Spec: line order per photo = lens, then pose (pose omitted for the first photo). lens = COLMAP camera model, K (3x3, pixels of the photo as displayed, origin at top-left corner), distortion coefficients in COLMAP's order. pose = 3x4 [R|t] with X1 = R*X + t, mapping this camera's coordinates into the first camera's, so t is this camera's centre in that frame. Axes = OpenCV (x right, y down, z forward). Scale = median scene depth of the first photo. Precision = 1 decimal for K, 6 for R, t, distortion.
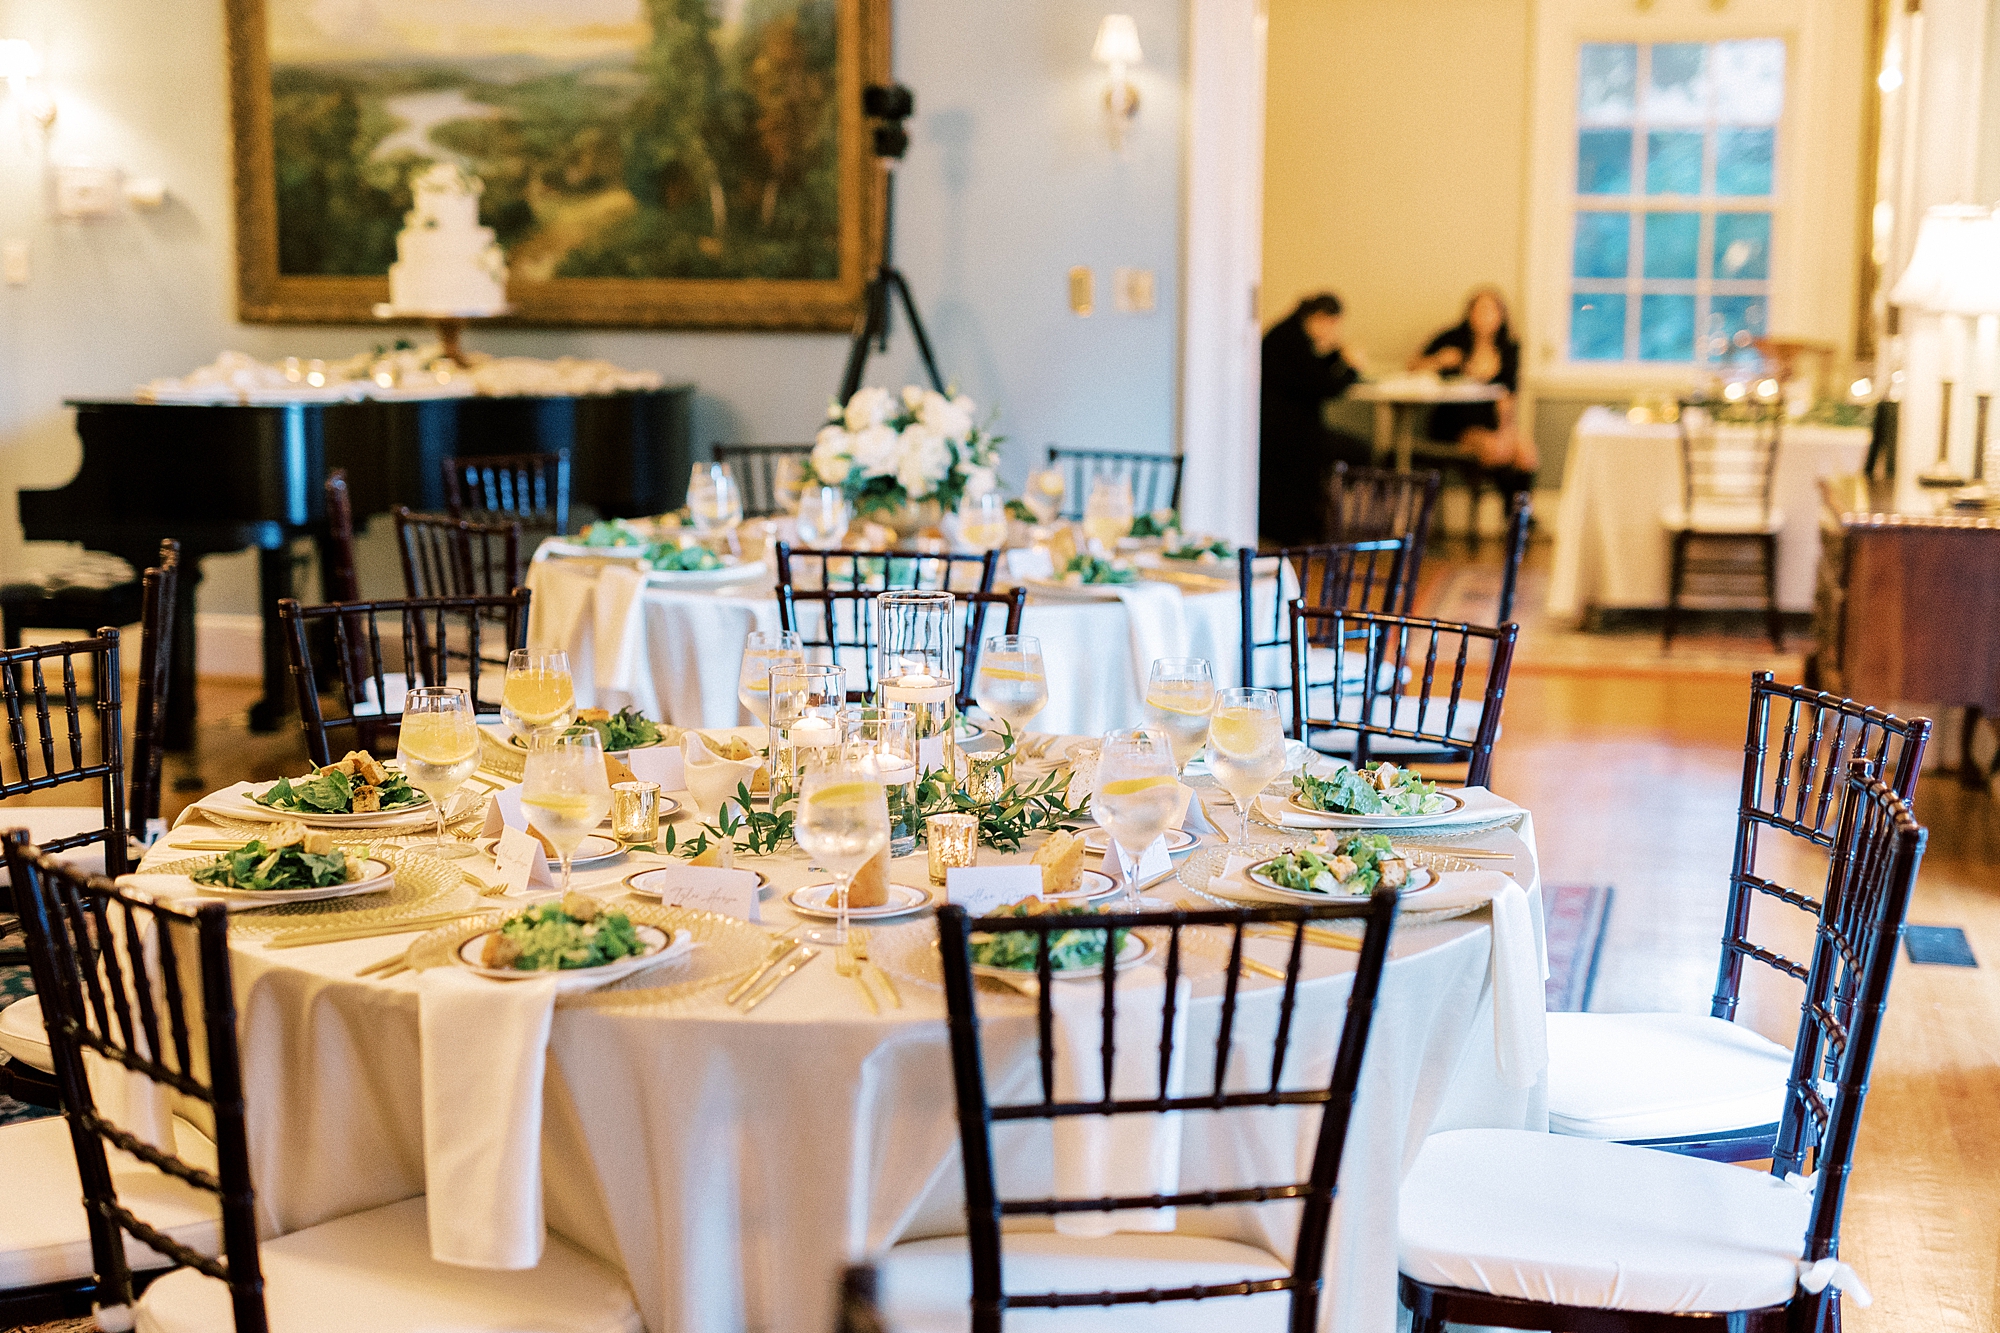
lens RADIAL K [[2947.6, 0, 999.6], [0, 2947.6, 605.1], [0, 0, 1]] dist [-0.005798, -0.027717]
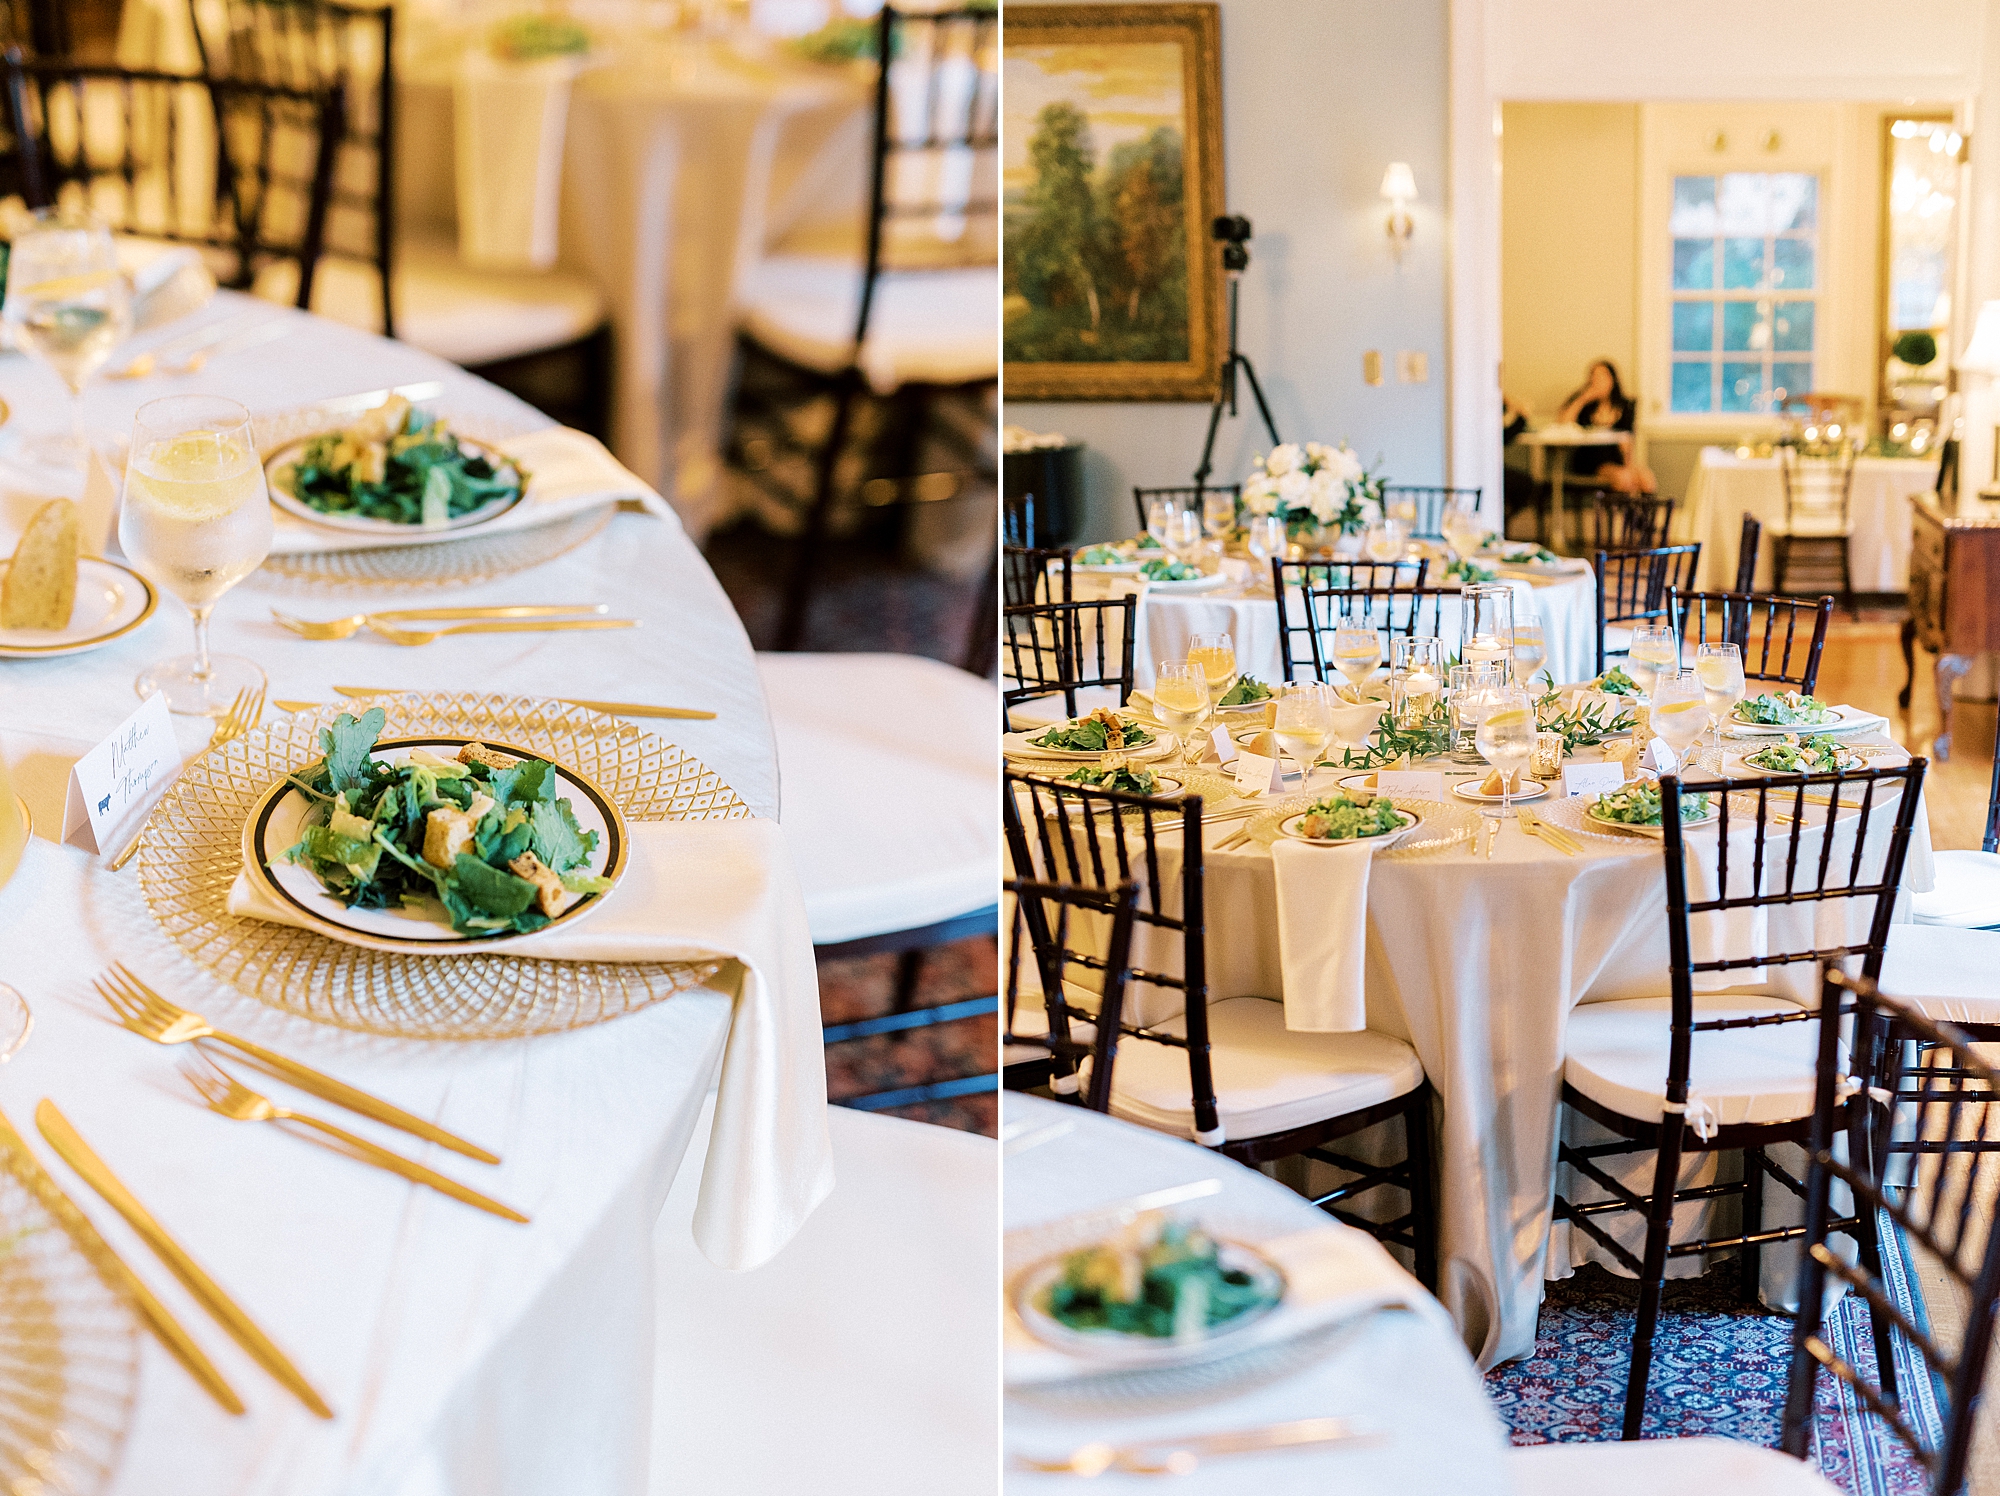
lens RADIAL K [[2801.7, 0, 1000.0], [0, 2801.7, 748.0], [0, 0, 1]] dist [-0.003510, -0.000960]
pose [[0.986048, -0.035914, 0.162543, -0.356711], [0.029024, 0.998585, 0.044565, 0.005205], [-0.163913, -0.039225, 0.985695, -0.245921]]
